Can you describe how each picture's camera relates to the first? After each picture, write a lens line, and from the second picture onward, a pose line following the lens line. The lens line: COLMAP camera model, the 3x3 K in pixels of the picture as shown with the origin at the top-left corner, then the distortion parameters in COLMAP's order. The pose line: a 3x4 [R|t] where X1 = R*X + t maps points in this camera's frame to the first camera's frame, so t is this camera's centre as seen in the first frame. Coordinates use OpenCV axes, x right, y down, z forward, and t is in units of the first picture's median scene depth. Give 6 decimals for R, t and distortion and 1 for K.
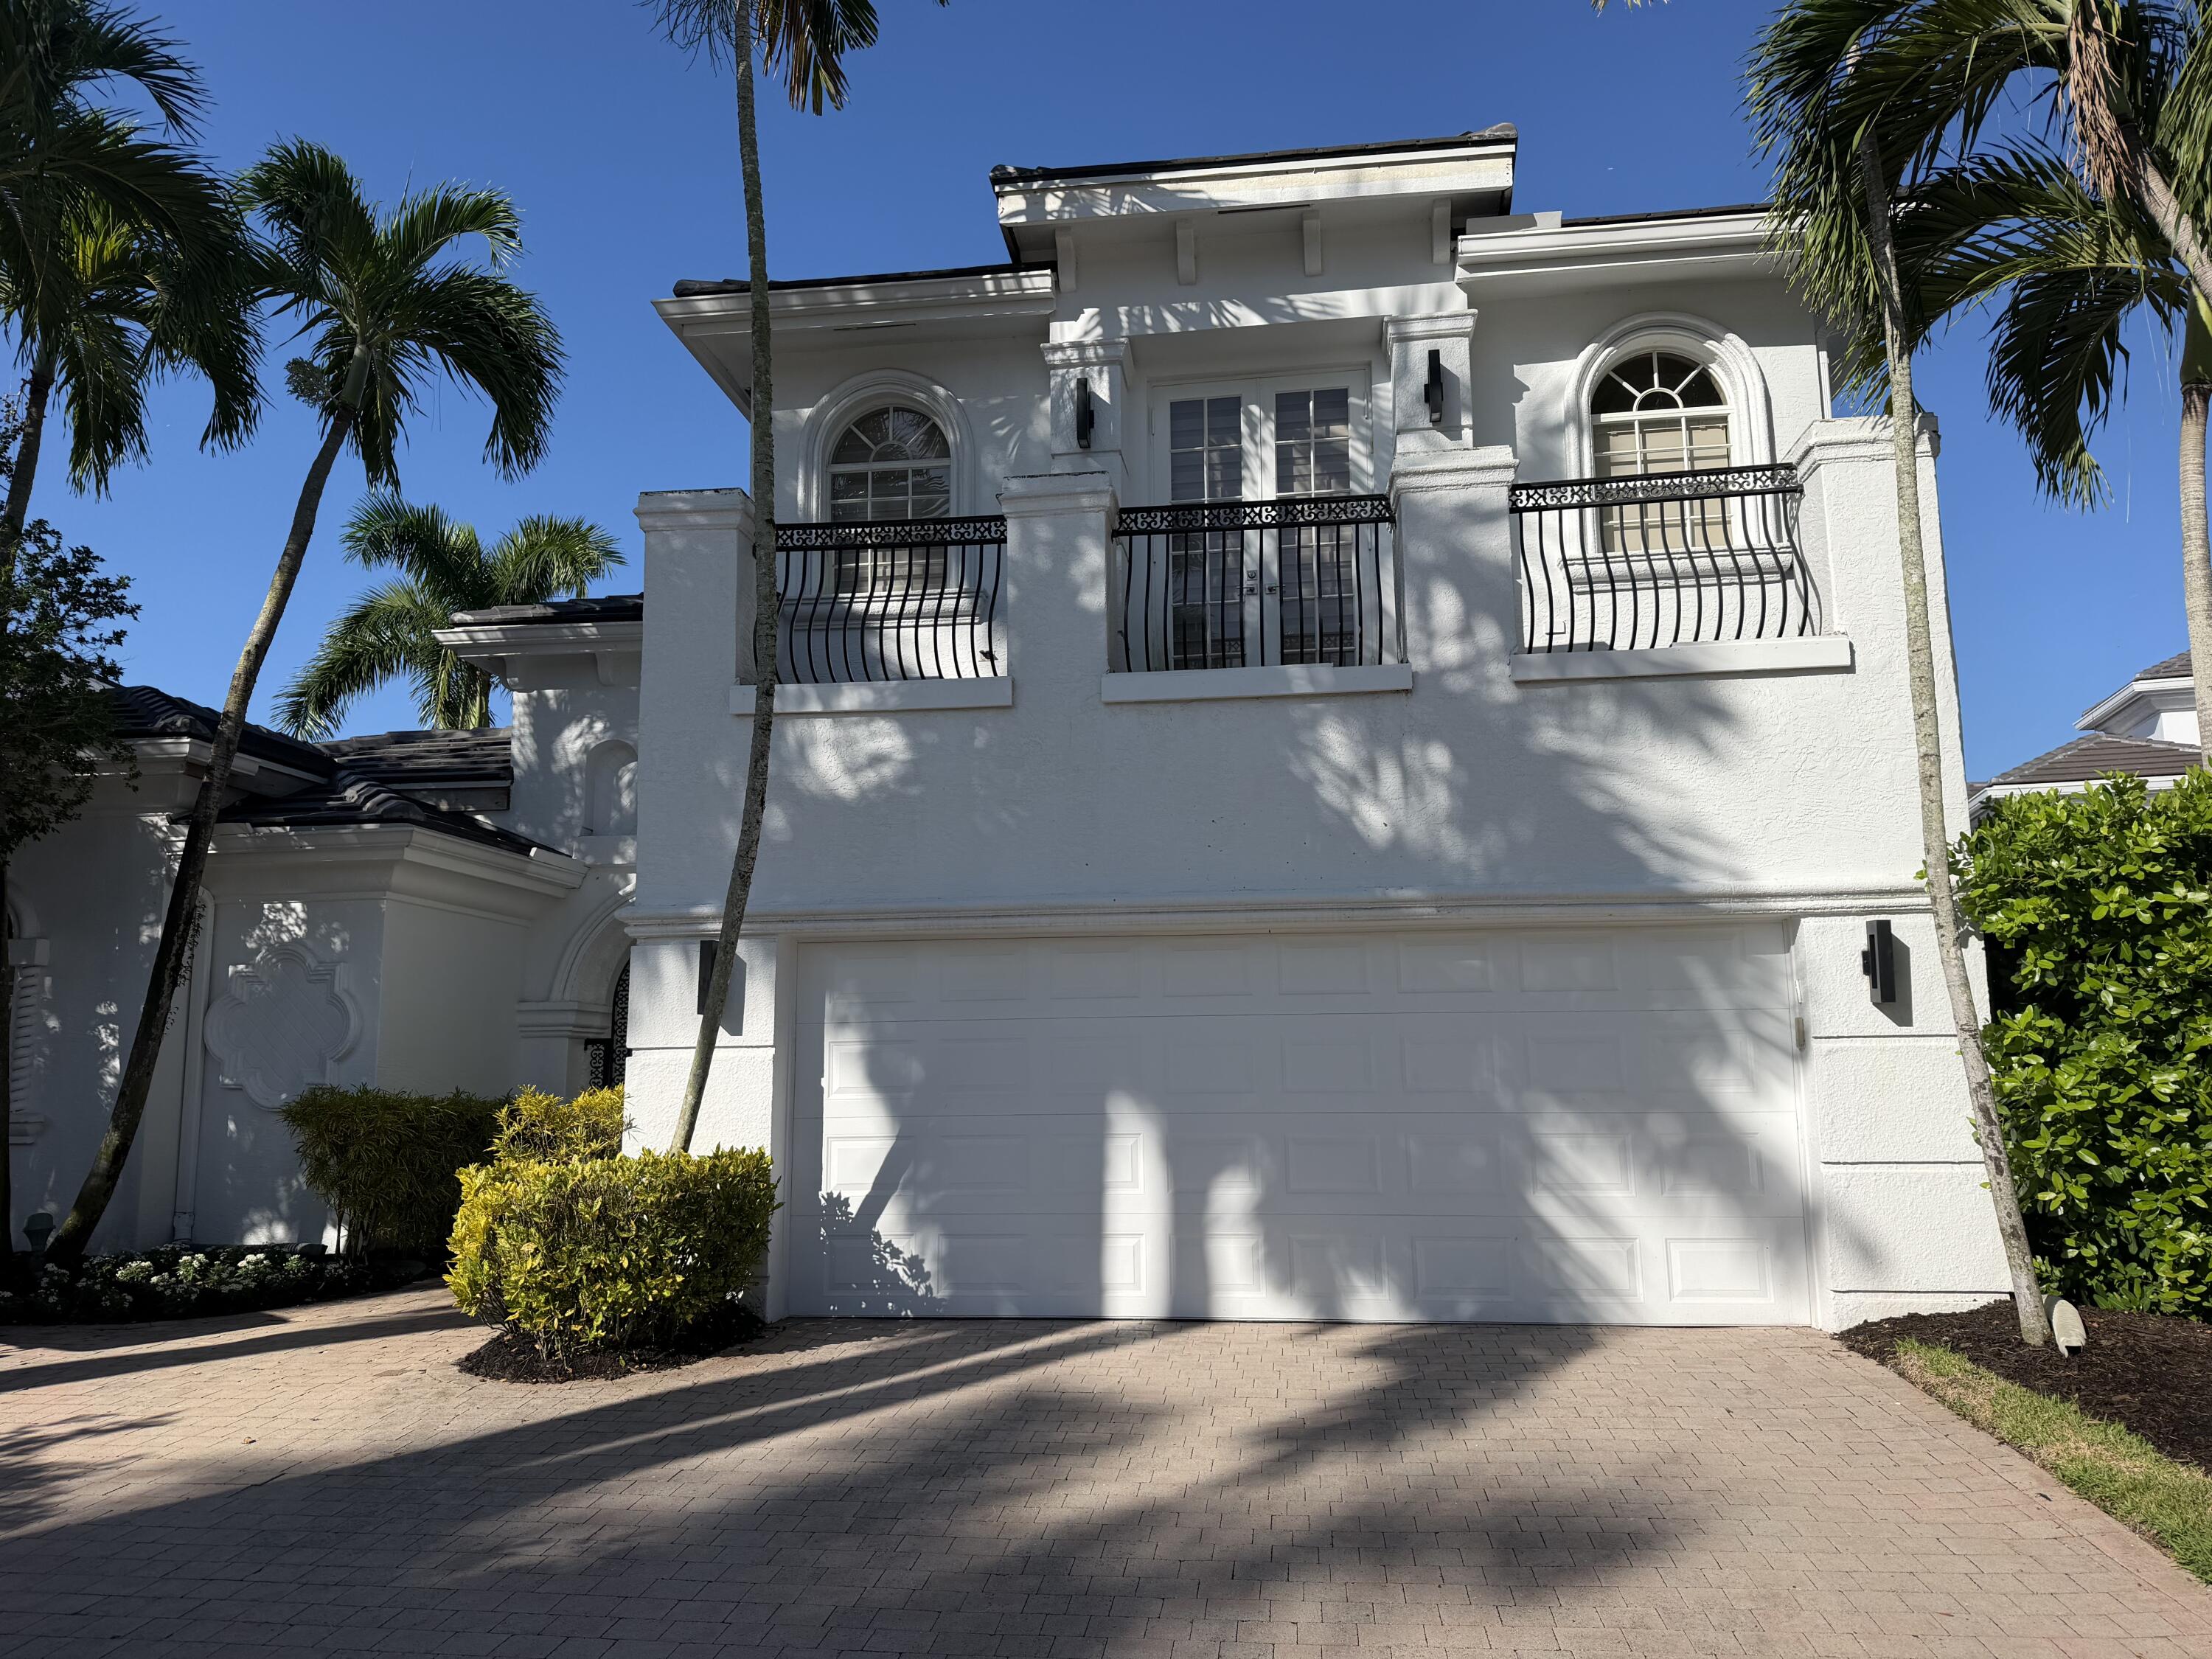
lens RADIAL K [[1560.1, 0, 1094.3], [0, 1560.1, 830.1], [0, 0, 1]] dist [0.071476, -0.082899]
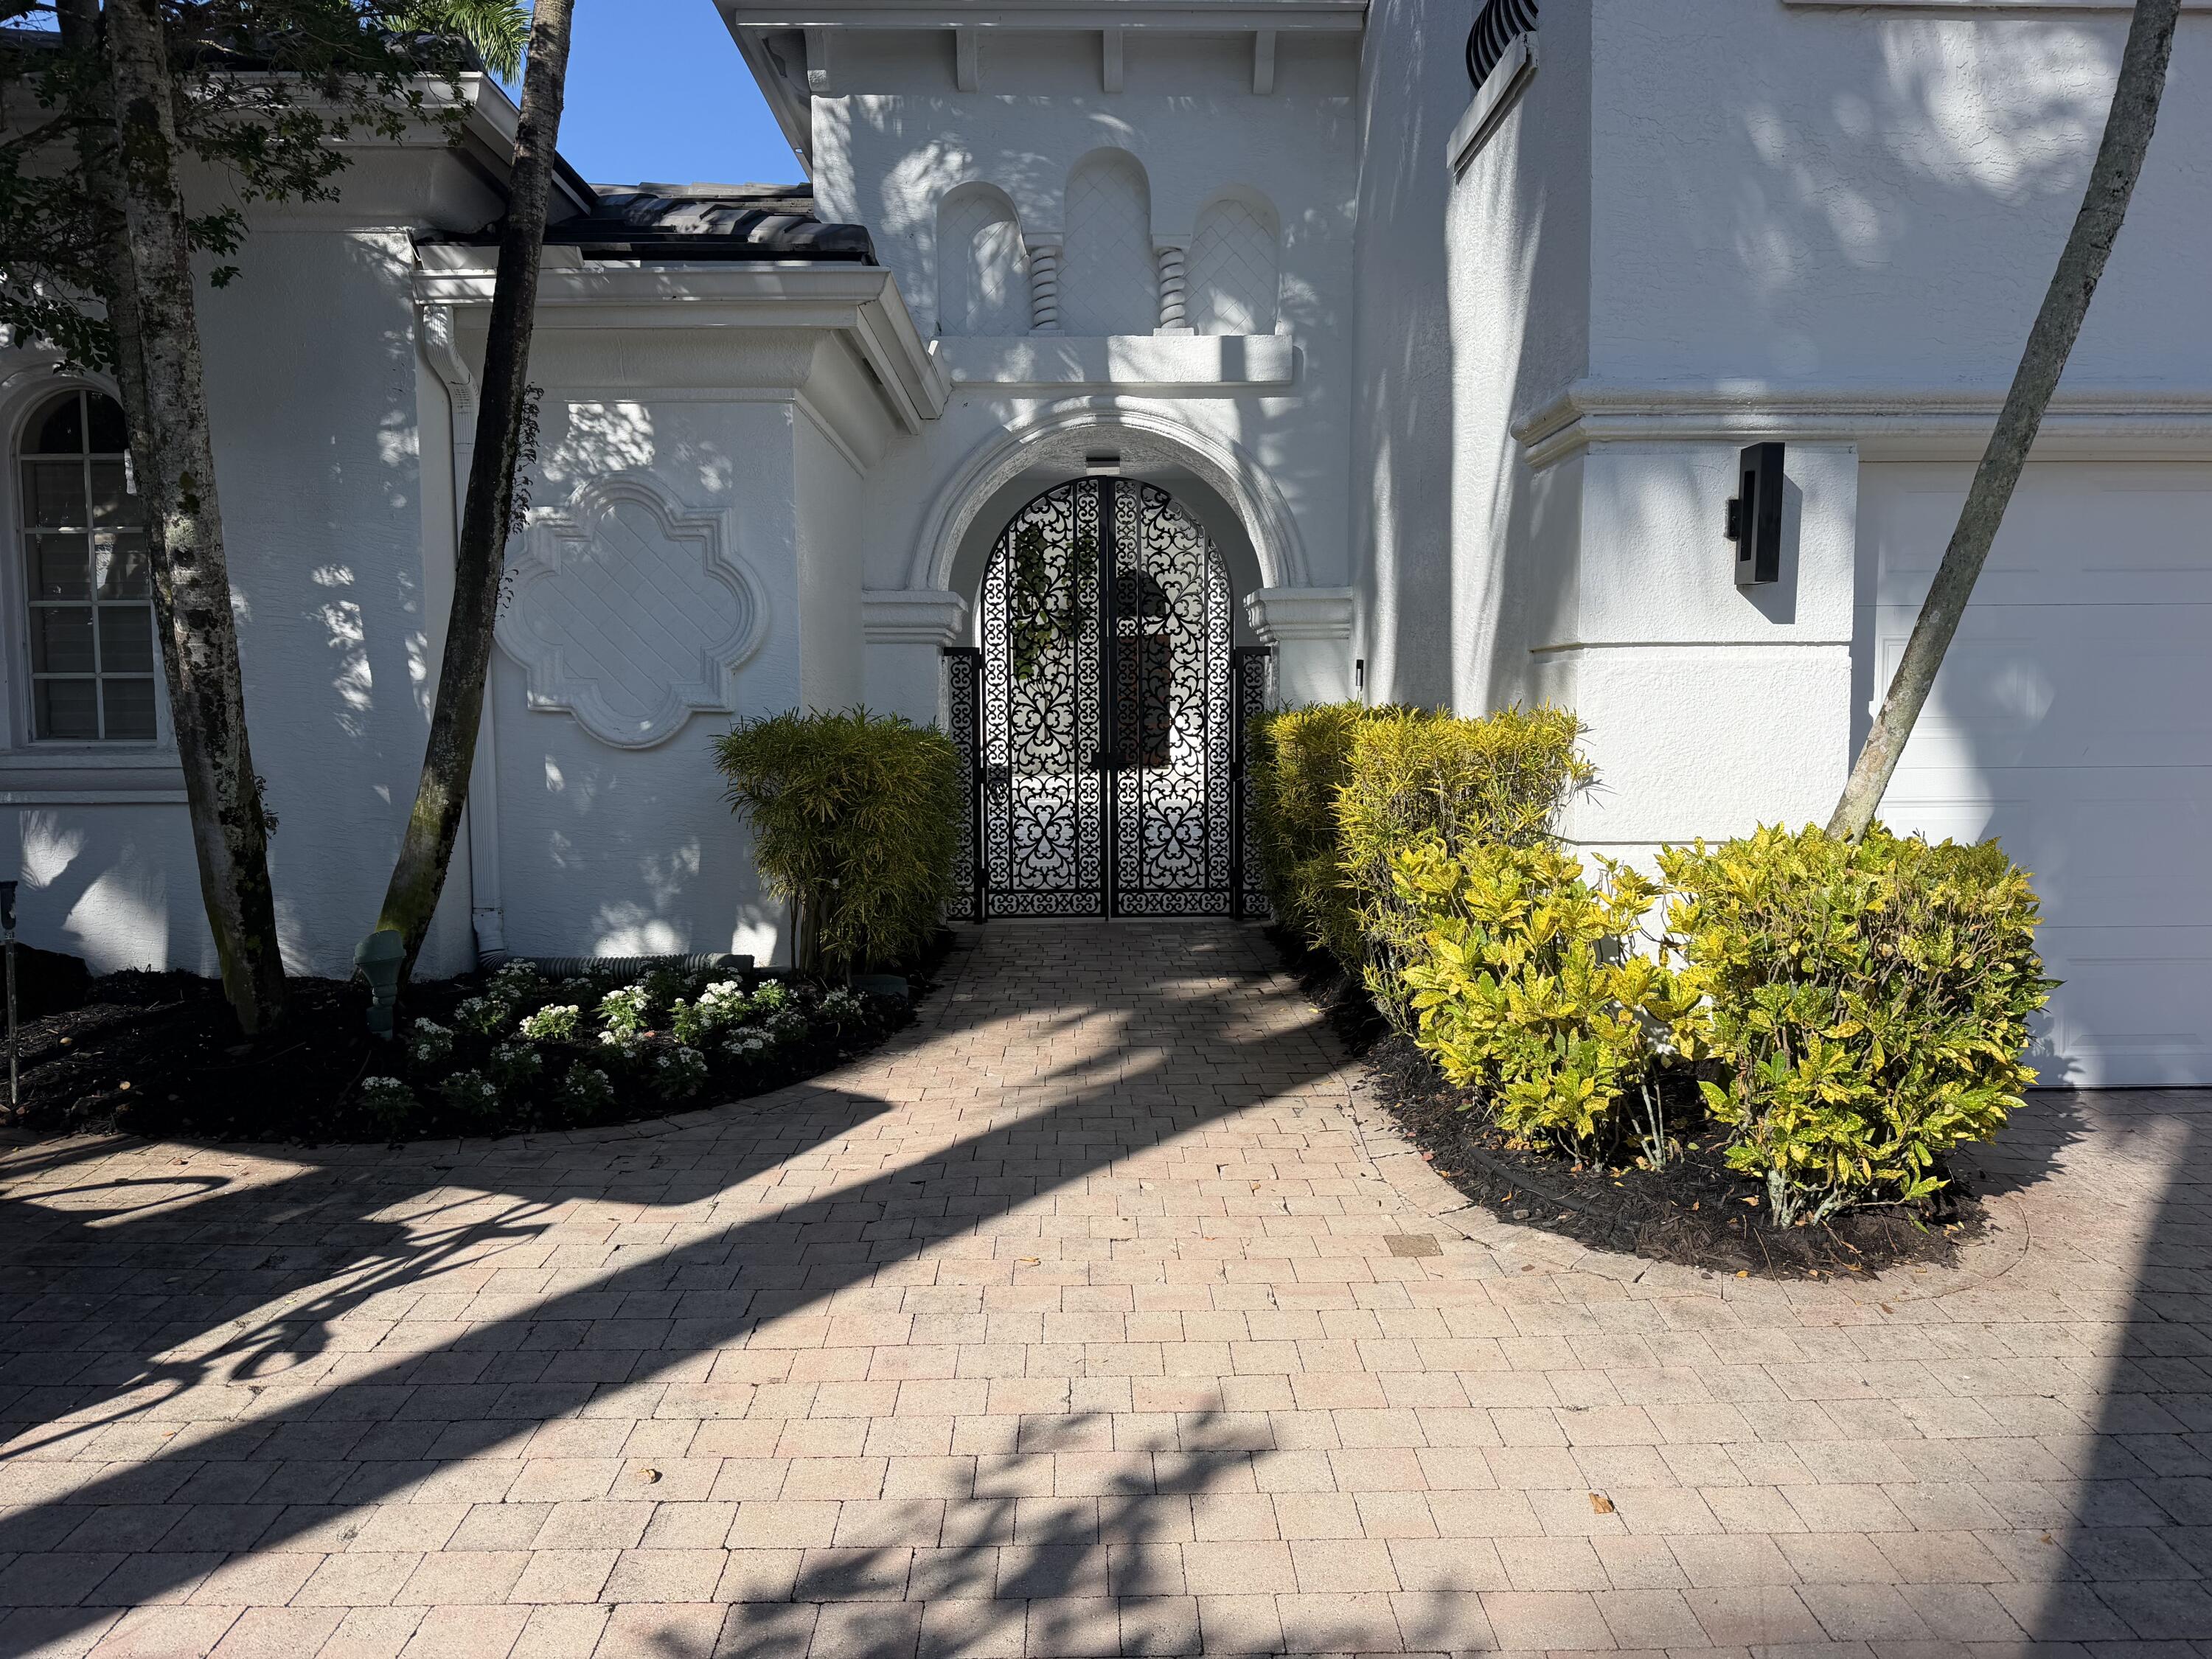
lens RADIAL K [[1560.1, 0, 1117.1], [0, 1560.1, 818.1], [0, 0, 1]] dist [0.071476, -0.082899]
pose [[0.987298, -0.008755, 0.158640, -0.425694], [-0.026768, 0.975042, 0.220400, 0.063111], [-0.156610, -0.221847, 0.962423, 0.371562]]
